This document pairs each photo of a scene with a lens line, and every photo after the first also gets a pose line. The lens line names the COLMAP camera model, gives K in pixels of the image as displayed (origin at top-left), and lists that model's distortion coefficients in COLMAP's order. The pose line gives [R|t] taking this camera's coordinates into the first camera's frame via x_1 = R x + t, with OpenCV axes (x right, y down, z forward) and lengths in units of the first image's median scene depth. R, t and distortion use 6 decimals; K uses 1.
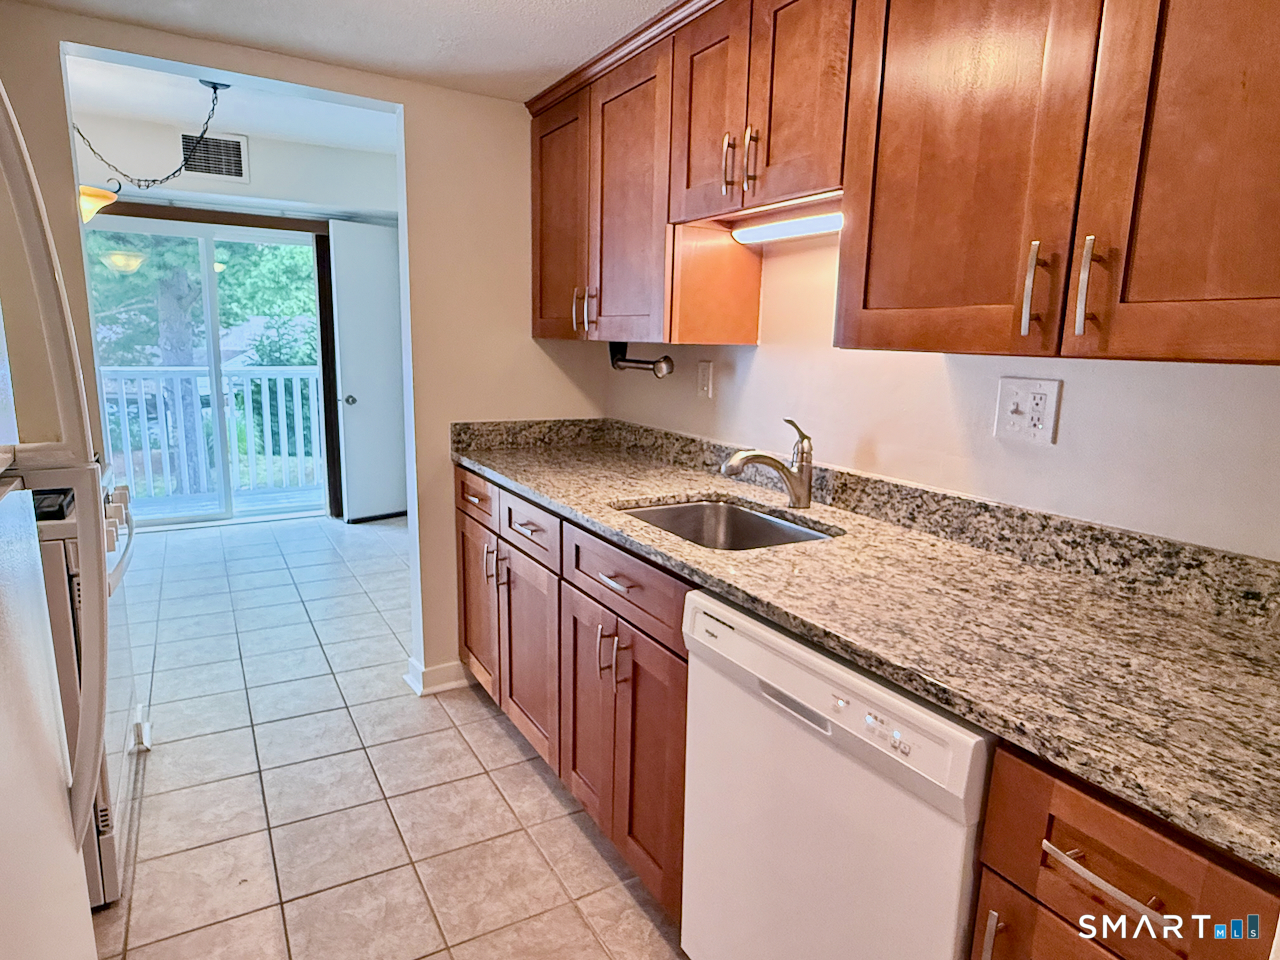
lens RADIAL K [[768.7, 0, 618.9], [0, 768.7, 496.6], [0, 0, 1]] dist [-0.001193, 0.000143]
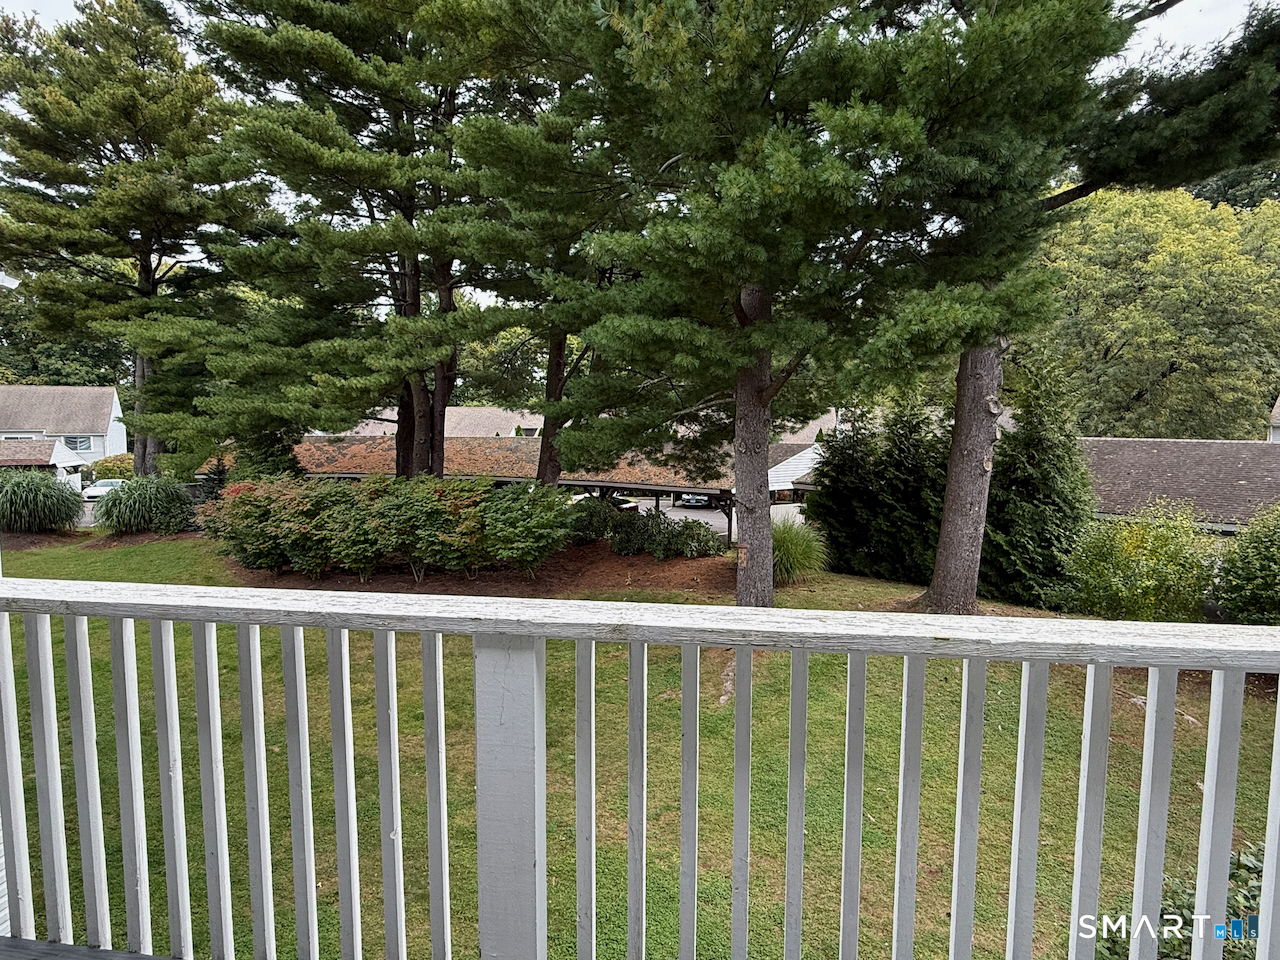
lens RADIAL K [[768.7, 0, 622.8], [0, 768.7, 488.8], [0, 0, 1]] dist [-0.001193, 0.000143]
pose [[0.780283, 0.036029, -0.624388, -0.174159], [-0.111118, 0.990443, -0.081710, -0.072327], [0.615476, 0.133137, 0.776829, 0.291871]]
